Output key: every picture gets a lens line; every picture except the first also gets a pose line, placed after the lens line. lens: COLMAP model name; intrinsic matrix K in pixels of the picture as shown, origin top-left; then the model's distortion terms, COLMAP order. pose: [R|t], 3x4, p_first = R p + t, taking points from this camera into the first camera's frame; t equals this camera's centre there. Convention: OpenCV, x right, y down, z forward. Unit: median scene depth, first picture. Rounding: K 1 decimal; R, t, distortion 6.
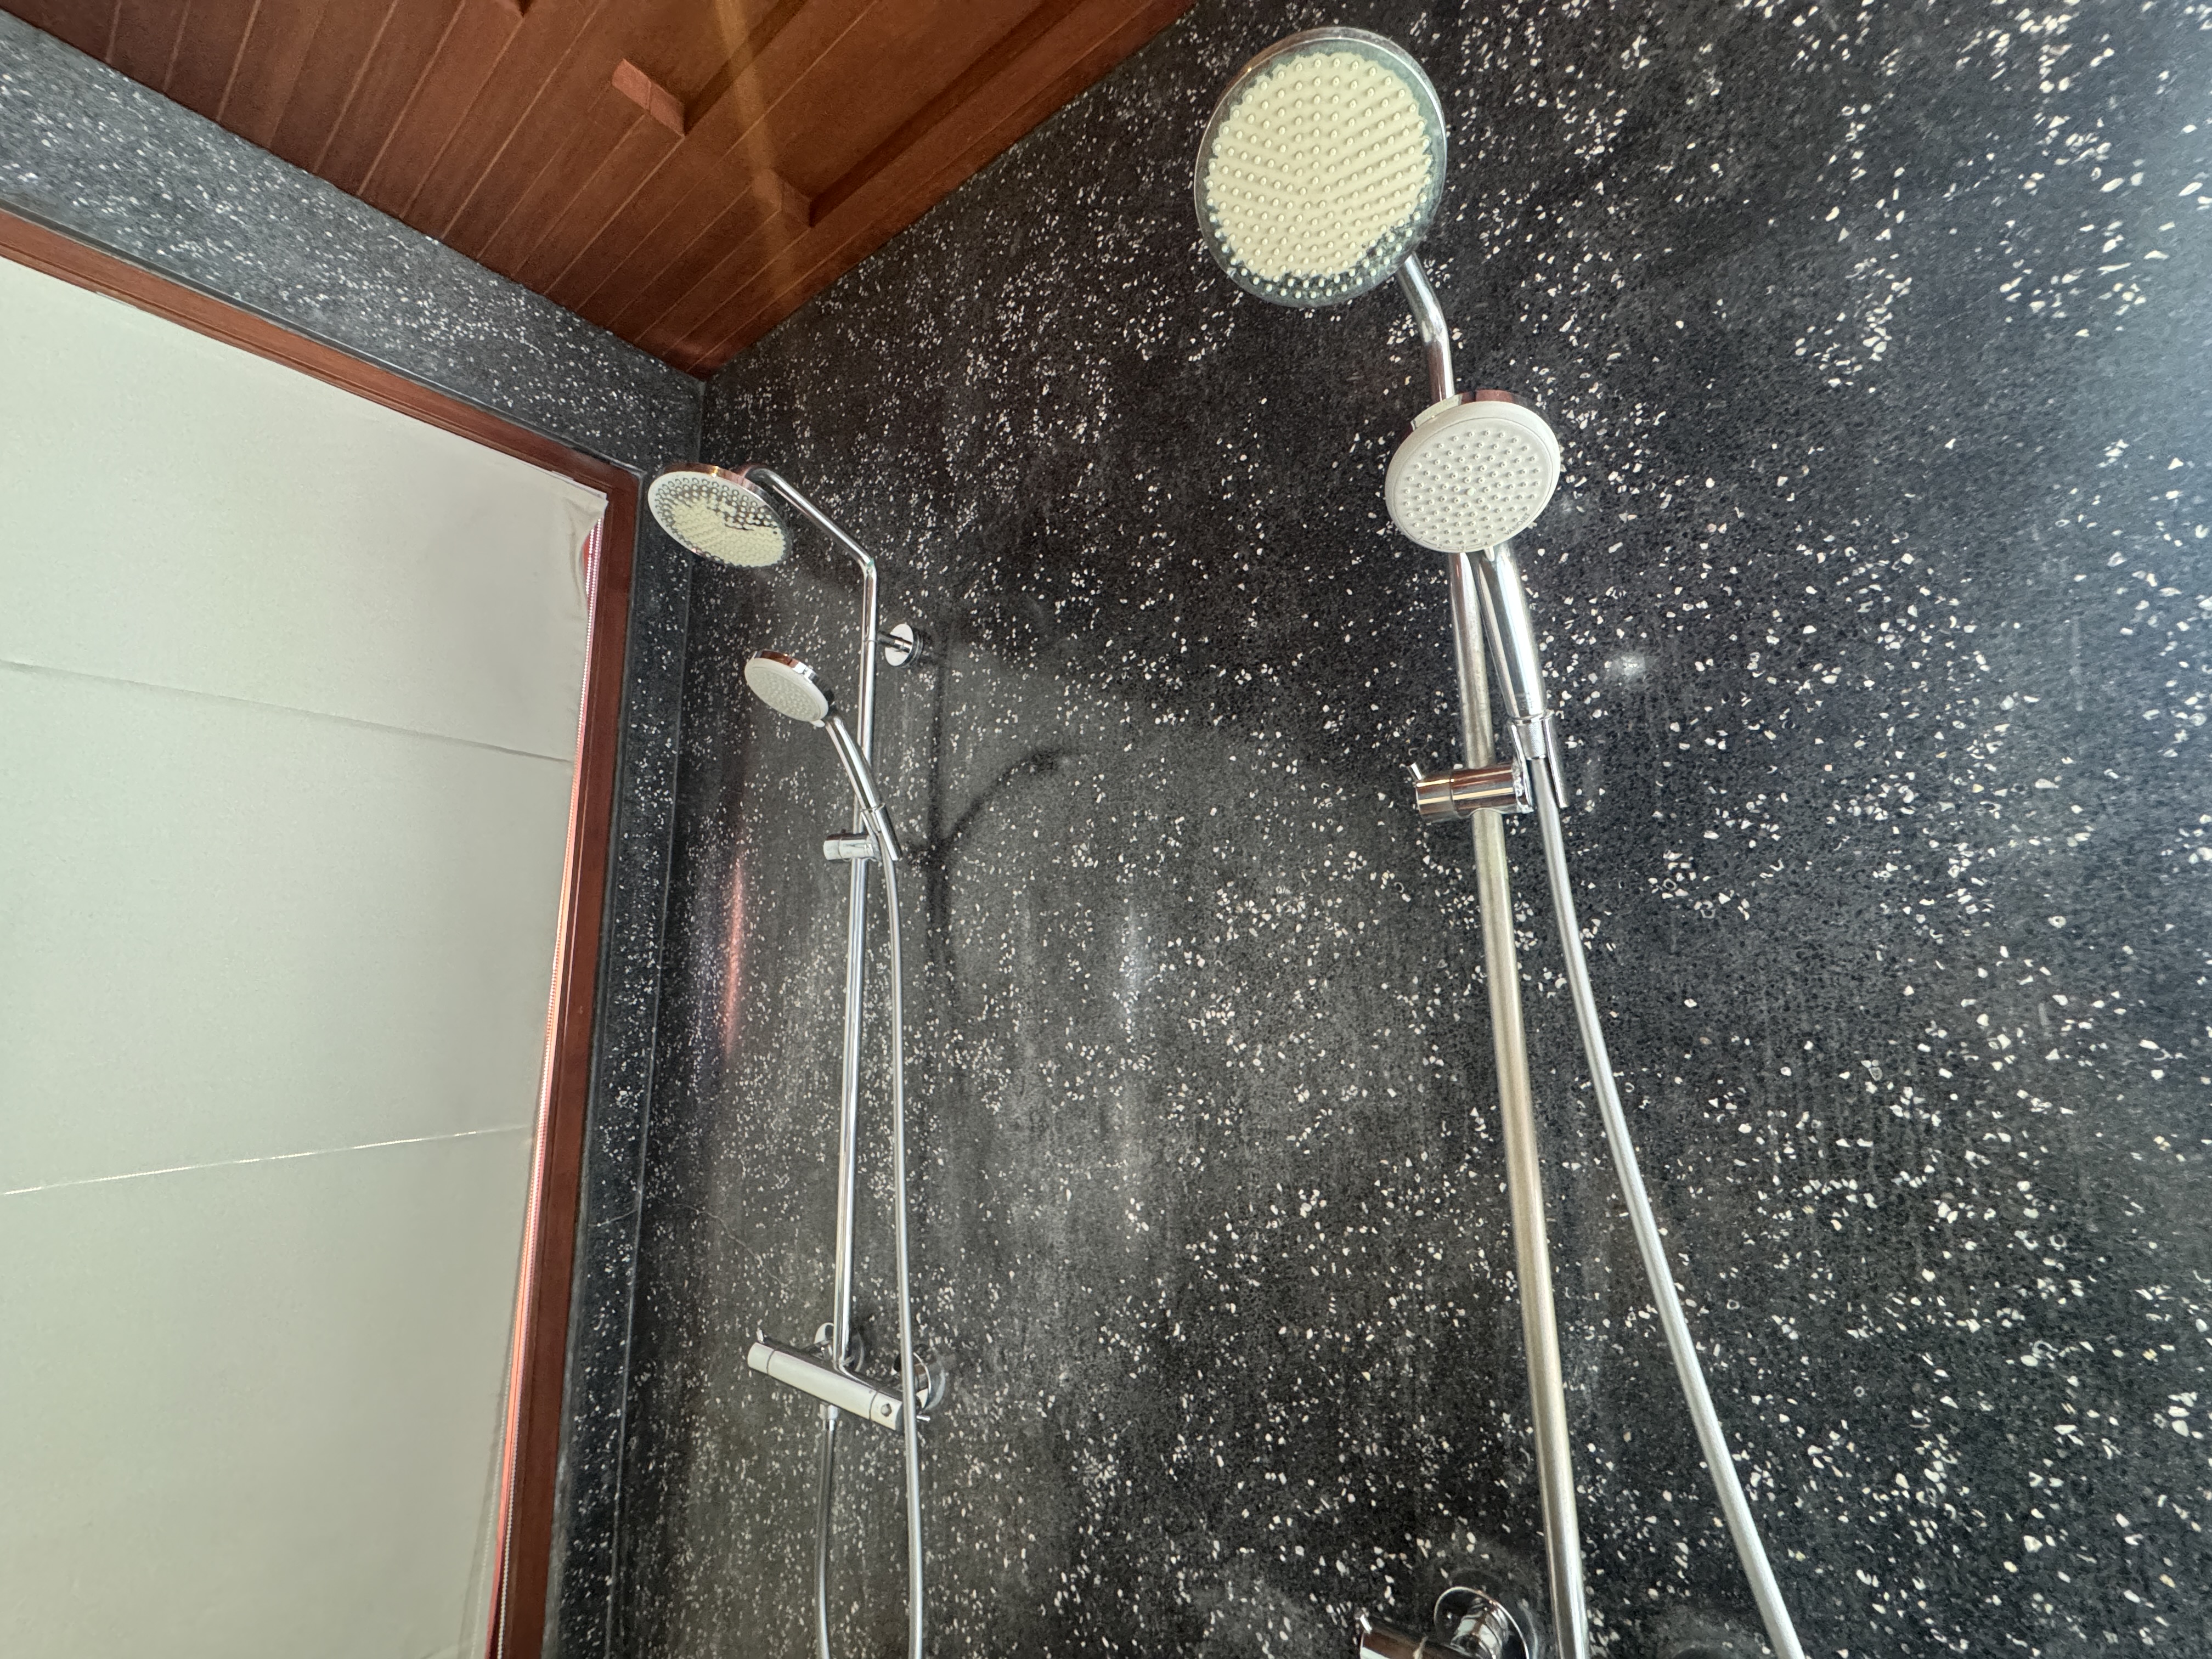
lens RADIAL K [[885.1, 0, 1102.5], [0, 885.1, 831.4], [0, 0, 1]] dist [-0.000904, -0.000382]
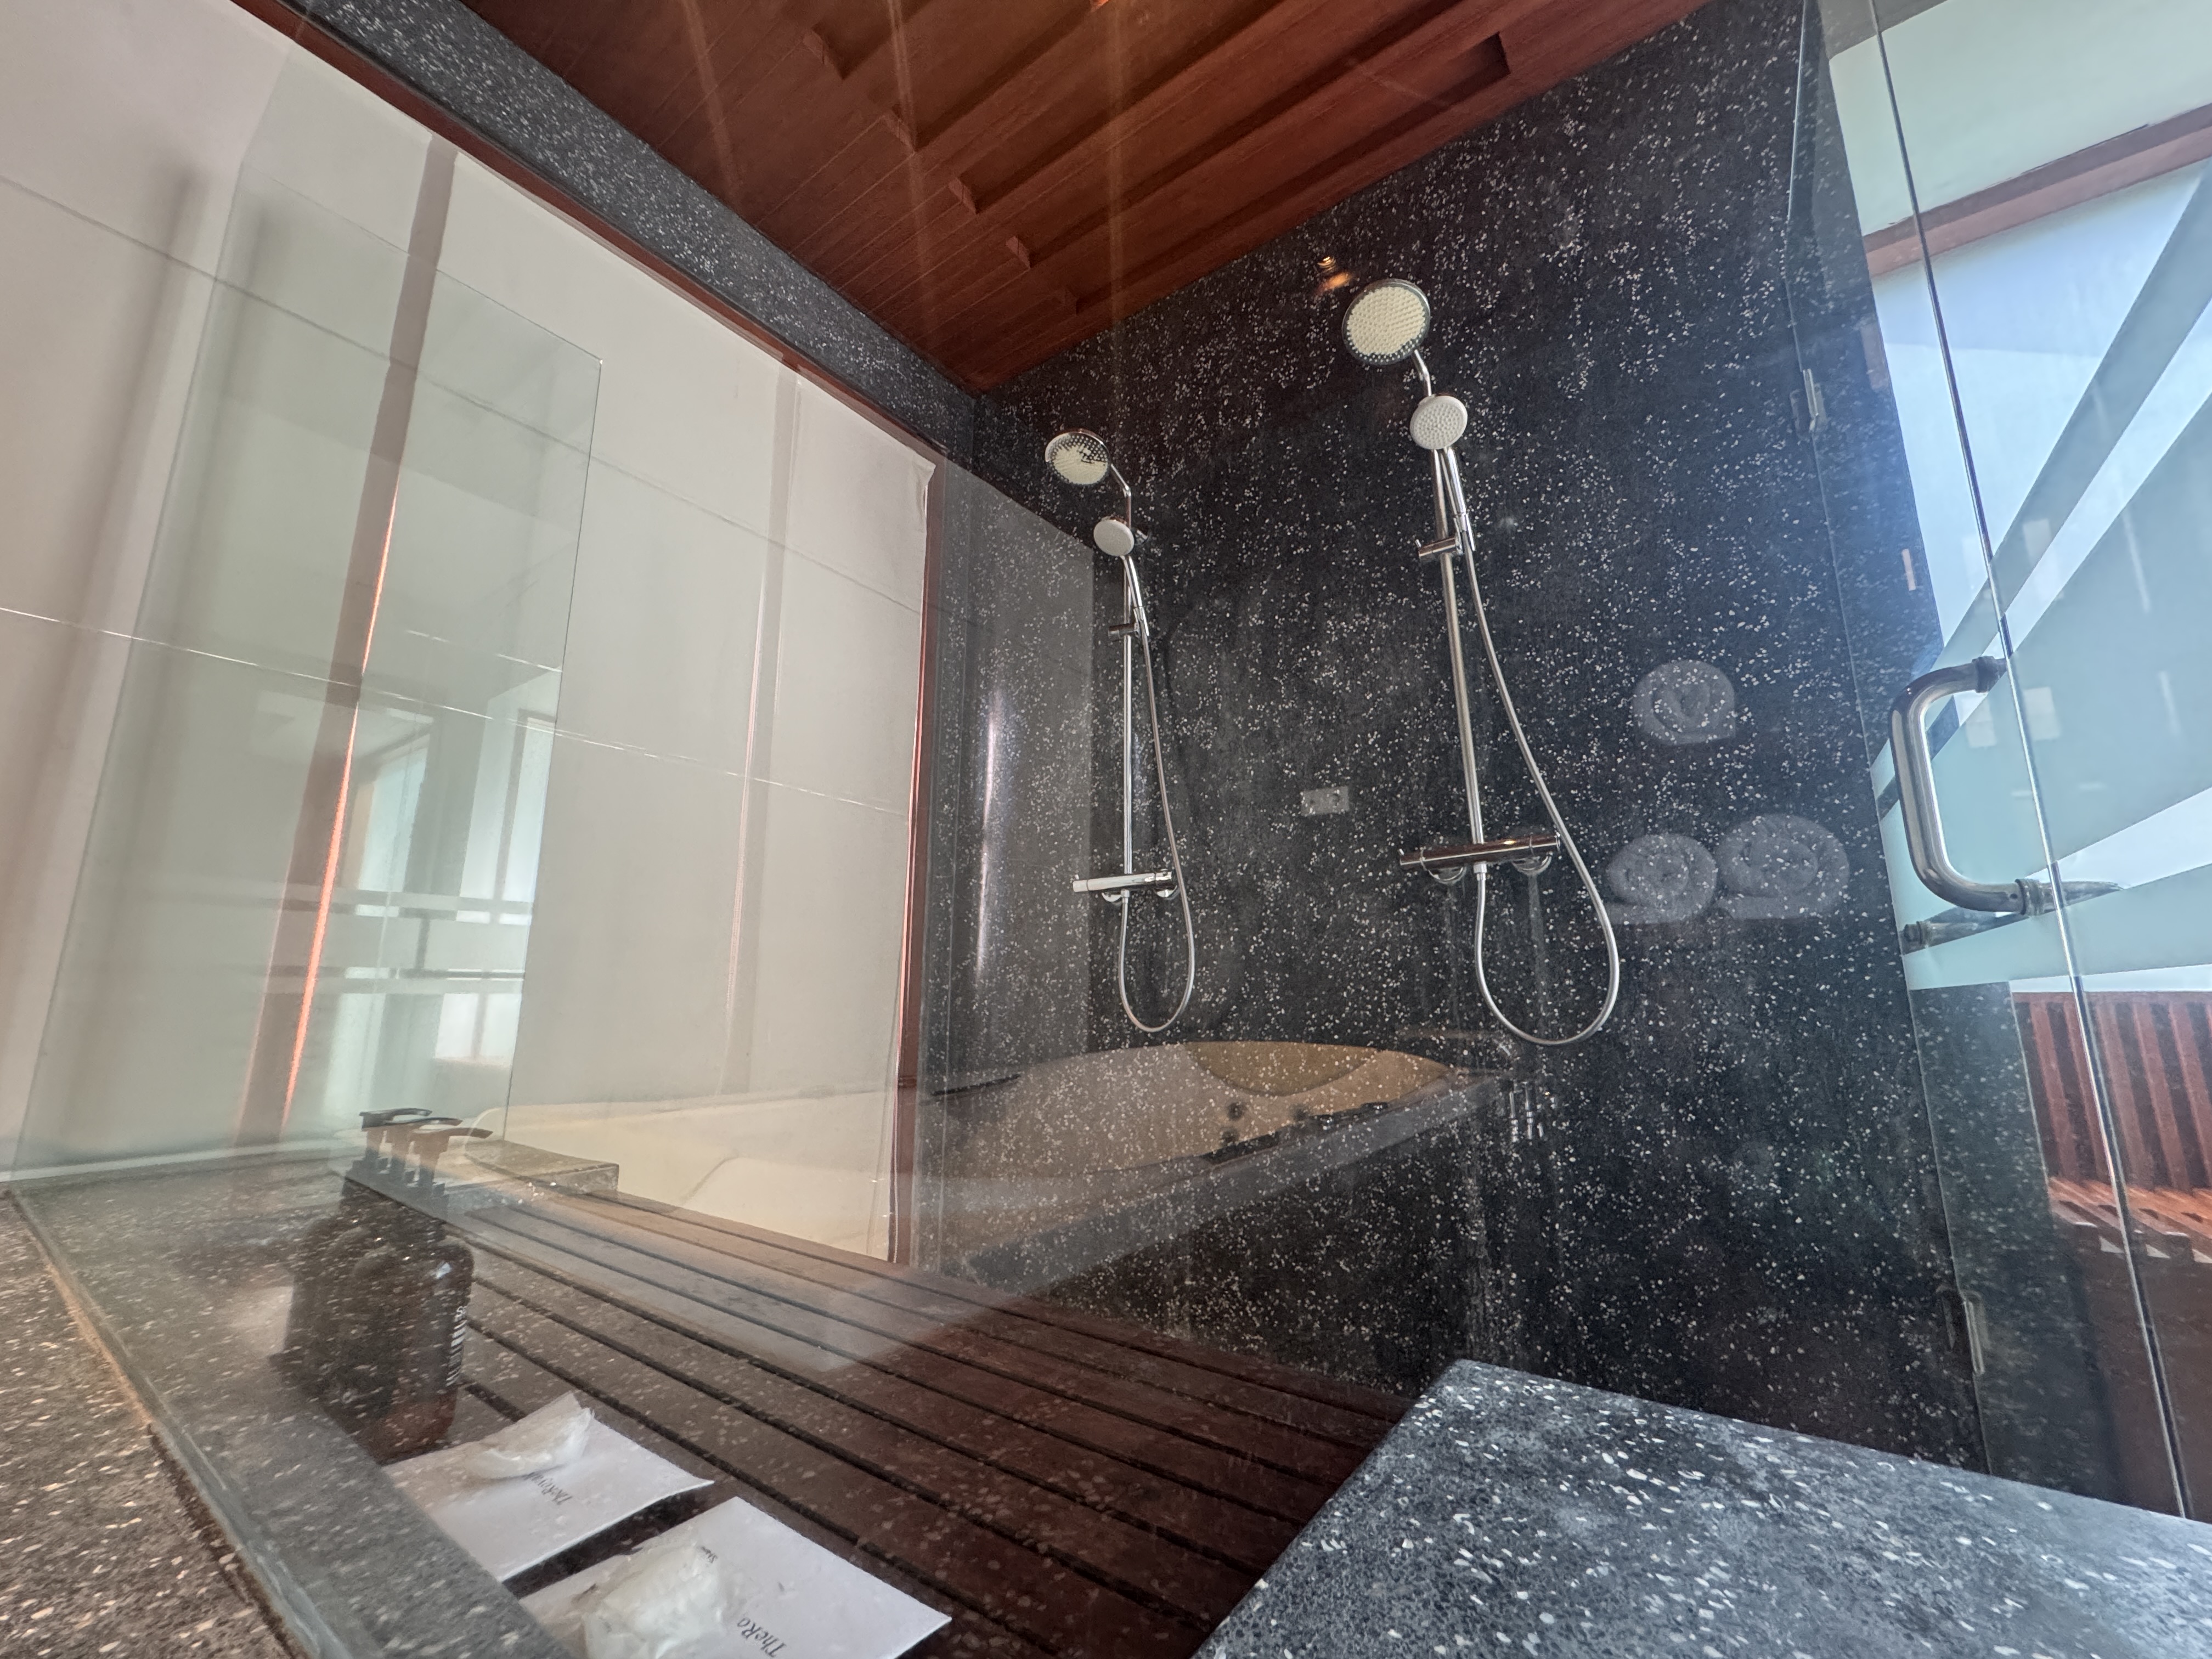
lens RADIAL K [[885.1, 0, 1107.2], [0, 885.1, 826.3], [0, 0, 1]] dist [-0.000904, -0.000382]
pose [[0.999561, 0.014791, 0.025654, -0.541013], [-0.013489, 0.998648, -0.050200, 0.806553], [-0.026362, 0.049831, 0.998410, -1.347200]]
